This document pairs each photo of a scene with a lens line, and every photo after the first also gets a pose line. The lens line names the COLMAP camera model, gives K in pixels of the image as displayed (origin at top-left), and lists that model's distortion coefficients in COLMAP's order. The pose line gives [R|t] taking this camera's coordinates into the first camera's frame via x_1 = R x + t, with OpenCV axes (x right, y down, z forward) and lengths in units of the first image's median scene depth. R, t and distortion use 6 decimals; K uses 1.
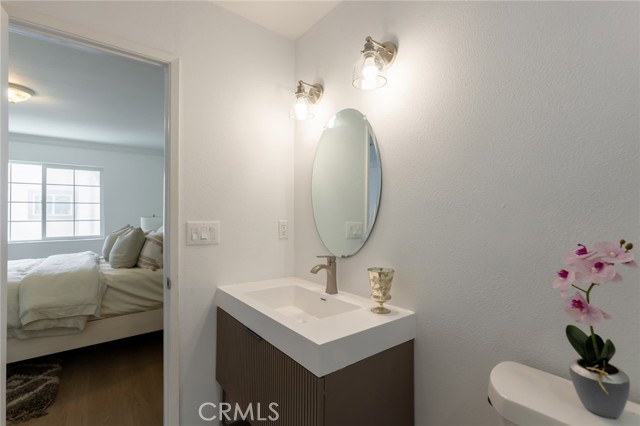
lens RADIAL K [[286.8, 0, 319.7], [0, 286.8, 215.2], [0, 0, 1]] dist [-0.007374, 0.008265]
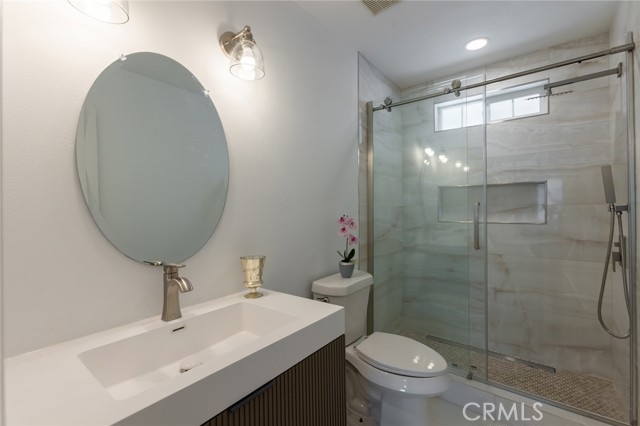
lens RADIAL K [[286.8, 0, 317.4], [0, 286.8, 211.0], [0, 0, 1]] dist [-0.007374, 0.008265]
pose [[-0.240989, 0.010264, 0.970474, -0.798595], [0.007041, 0.999936, -0.008827, 0.031573], [-0.970502, 0.004706, -0.241046, 0.946142]]
